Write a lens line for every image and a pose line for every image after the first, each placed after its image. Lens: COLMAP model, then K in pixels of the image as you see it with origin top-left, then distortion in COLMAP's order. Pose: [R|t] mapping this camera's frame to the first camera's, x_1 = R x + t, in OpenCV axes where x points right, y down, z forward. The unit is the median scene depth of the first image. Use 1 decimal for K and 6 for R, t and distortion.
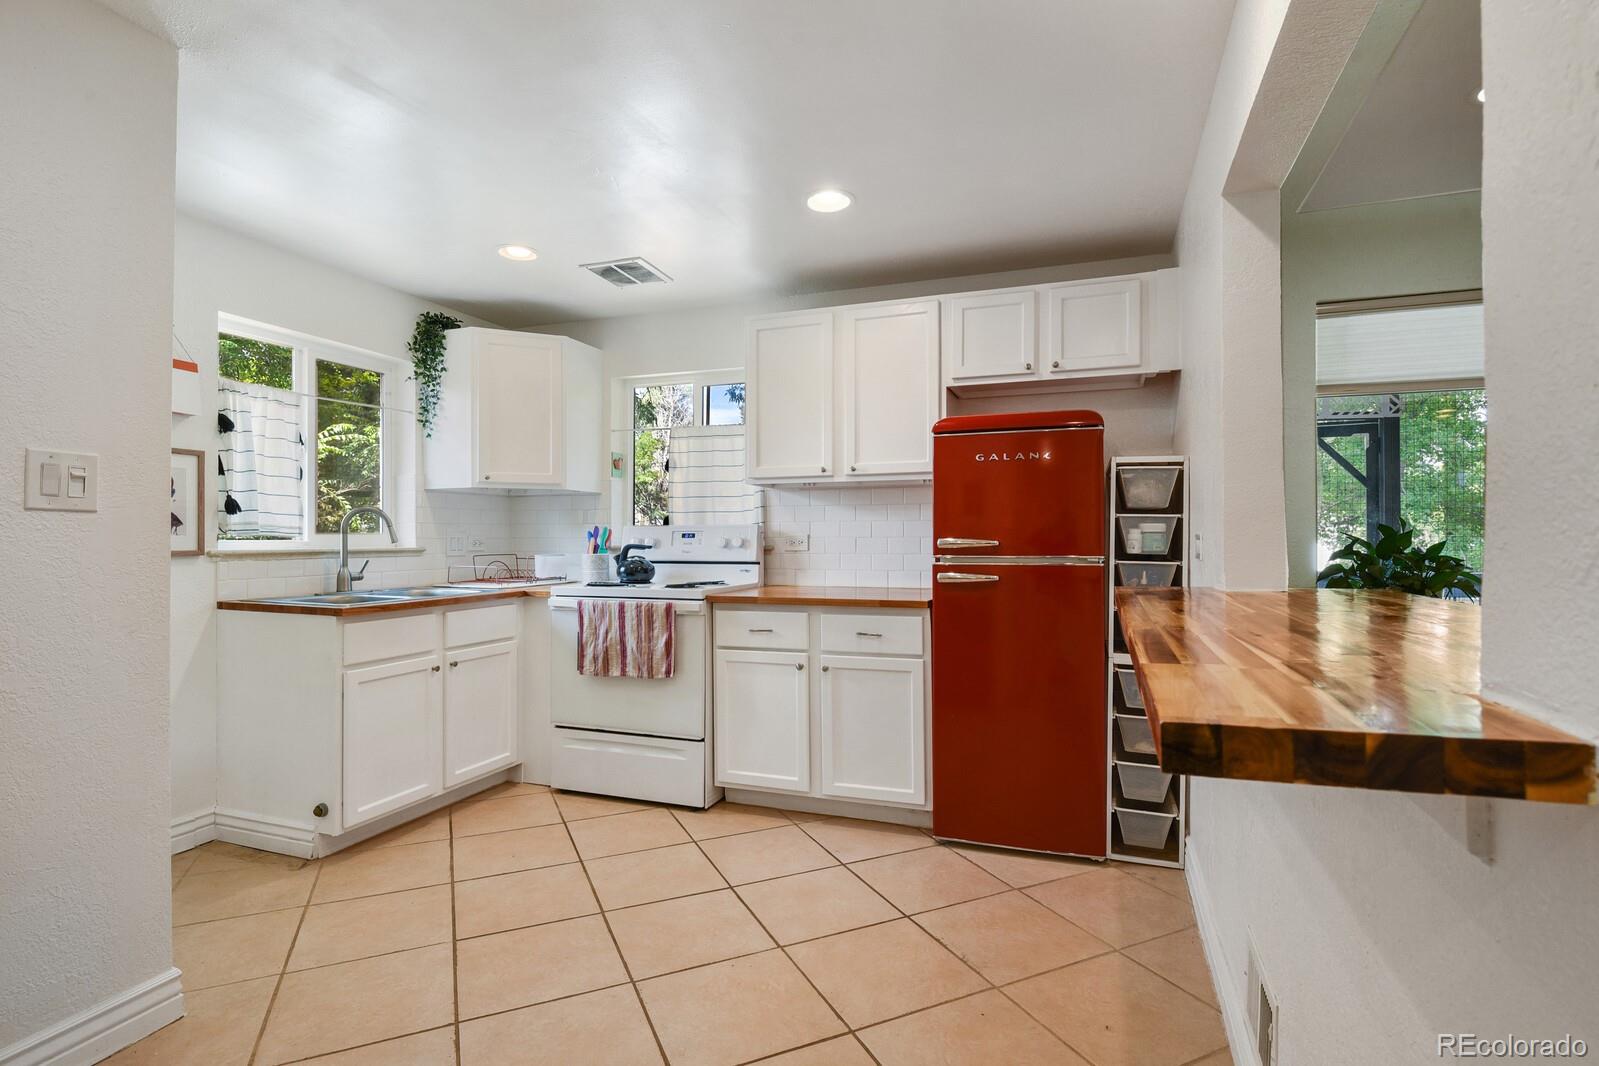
lens RADIAL K [[785.5, 0, 799.1], [0, 785.5, 533.3], [0, 0, 1]] dist [-0.001780, 0.000003]
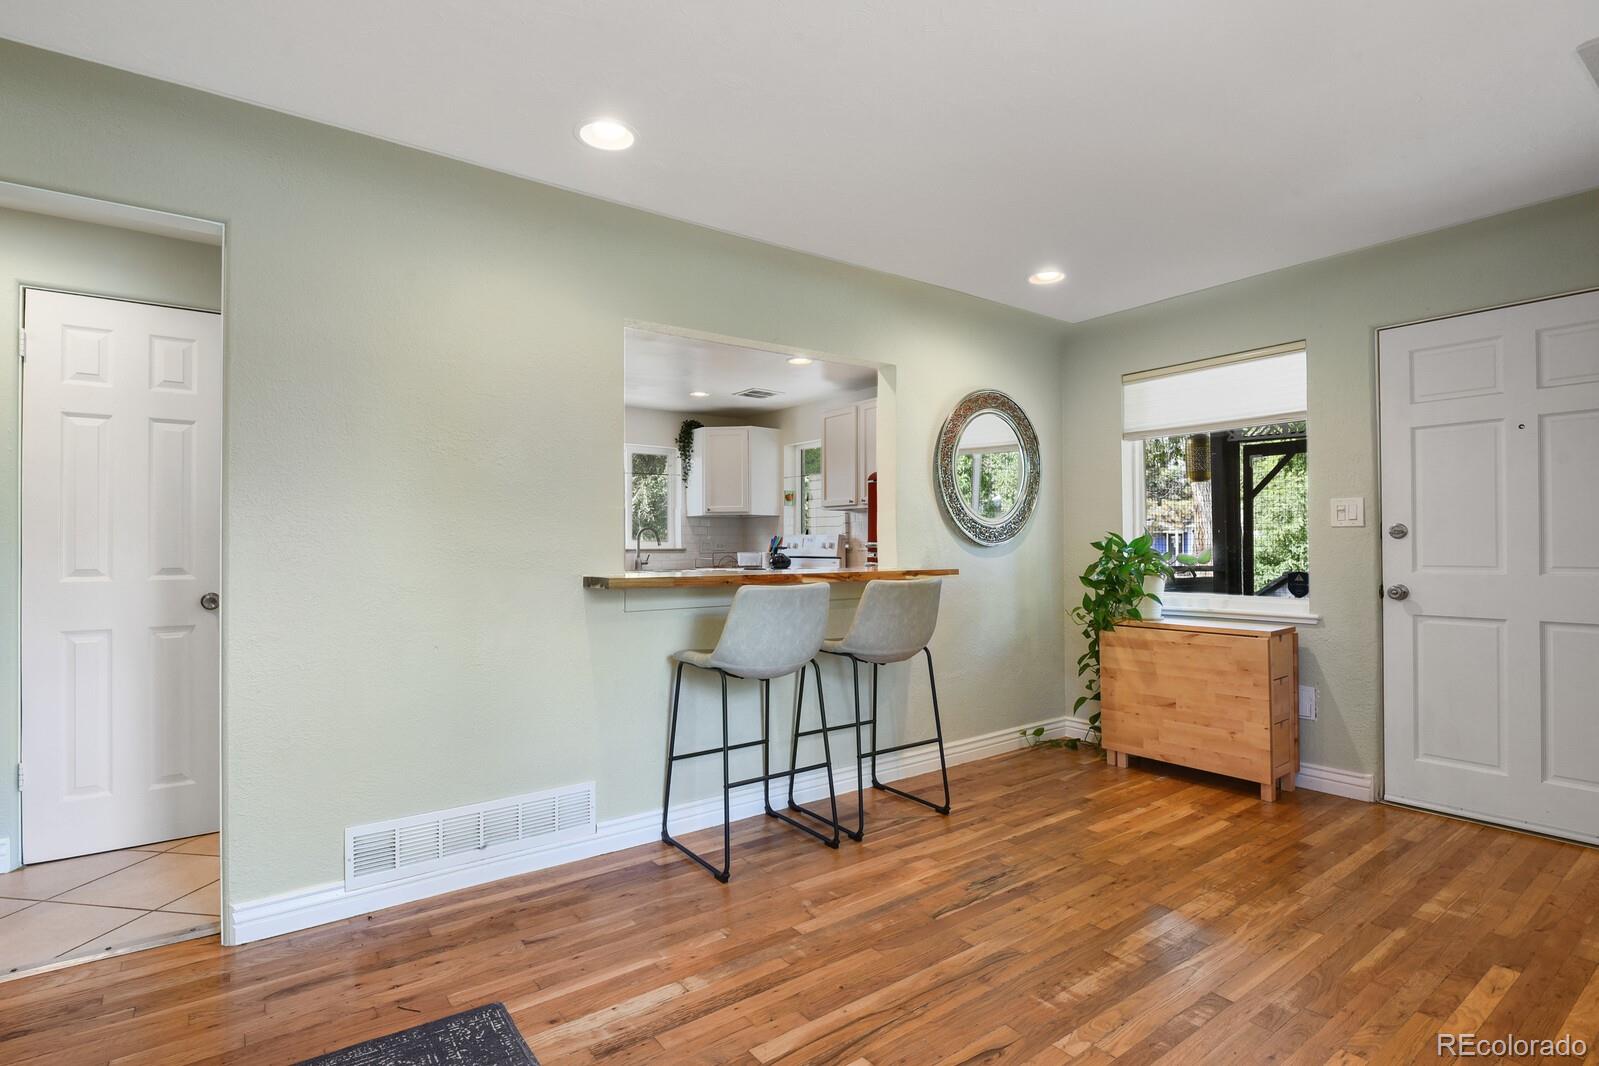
lens RADIAL K [[785.5, 0, 803.9], [0, 785.5, 536.6], [0, 0, 1]] dist [-0.001780, 0.000003]
pose [[0.839083, -0.006768, -0.543962, 0.763928], [0.006301, 0.999976, -0.002723, -0.001979], [0.543968, -0.001142, 0.839105, -0.400033]]
